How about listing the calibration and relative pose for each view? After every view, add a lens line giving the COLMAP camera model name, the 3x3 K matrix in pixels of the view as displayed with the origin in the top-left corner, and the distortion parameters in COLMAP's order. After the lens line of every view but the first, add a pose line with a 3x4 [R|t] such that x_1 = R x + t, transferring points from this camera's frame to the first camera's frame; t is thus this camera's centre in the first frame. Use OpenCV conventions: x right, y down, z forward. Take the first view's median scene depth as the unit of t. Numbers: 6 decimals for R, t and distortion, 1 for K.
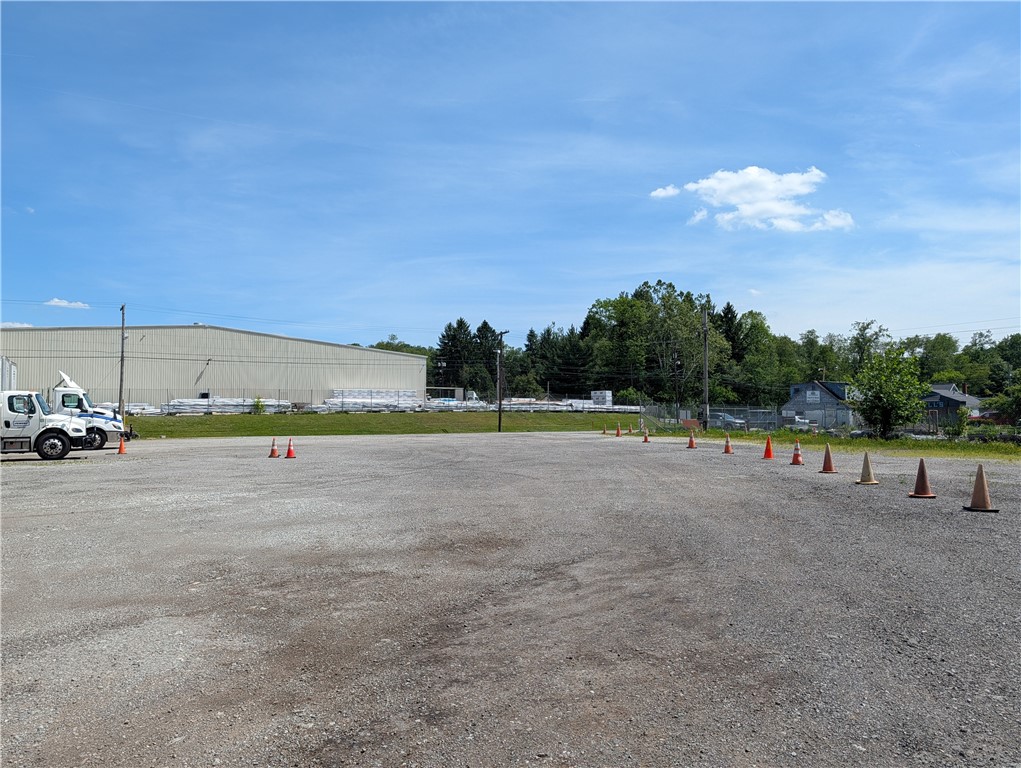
lens RADIAL K [[661.2, 0, 489.8], [0, 661.2, 400.6], [0, 0, 1]] dist [-0.027222, -0.002826]
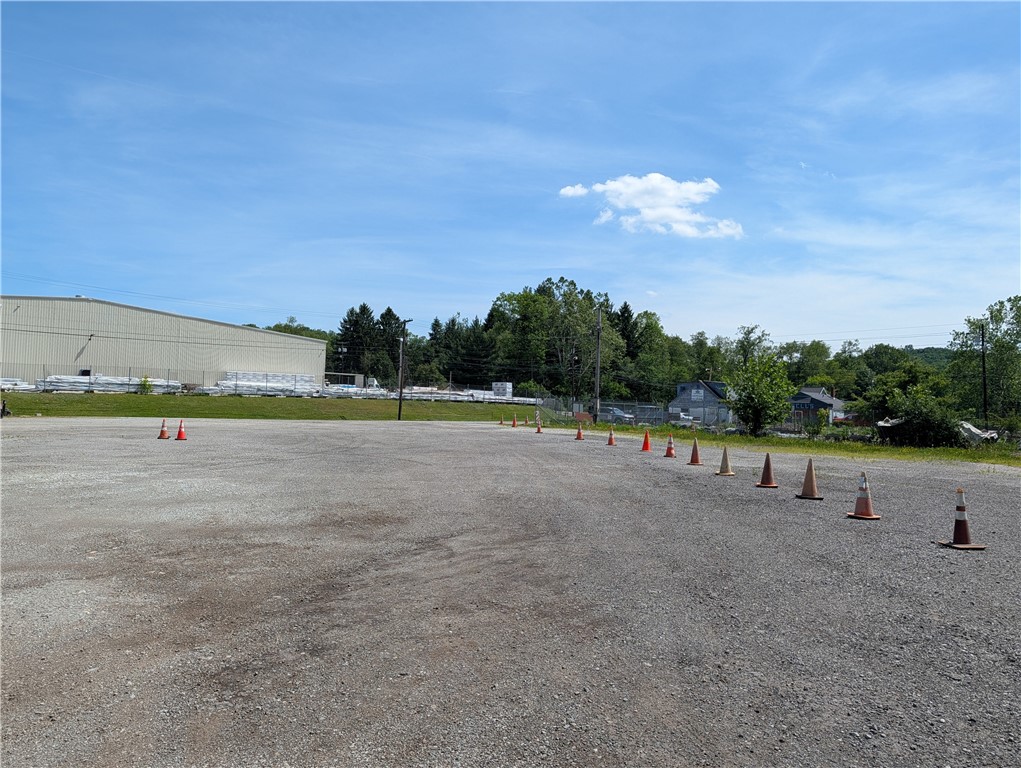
lens RADIAL K [[723.7, 0, 512.7], [0, 723.7, 362.6], [0, 0, 1]] dist [-0.011992, -0.000818]
pose [[0.987331, 0.039713, 0.153624, 0.012642], [-0.034104, 0.998658, -0.038977, -0.002465], [-0.154965, 0.033244, 0.987360, -0.106014]]
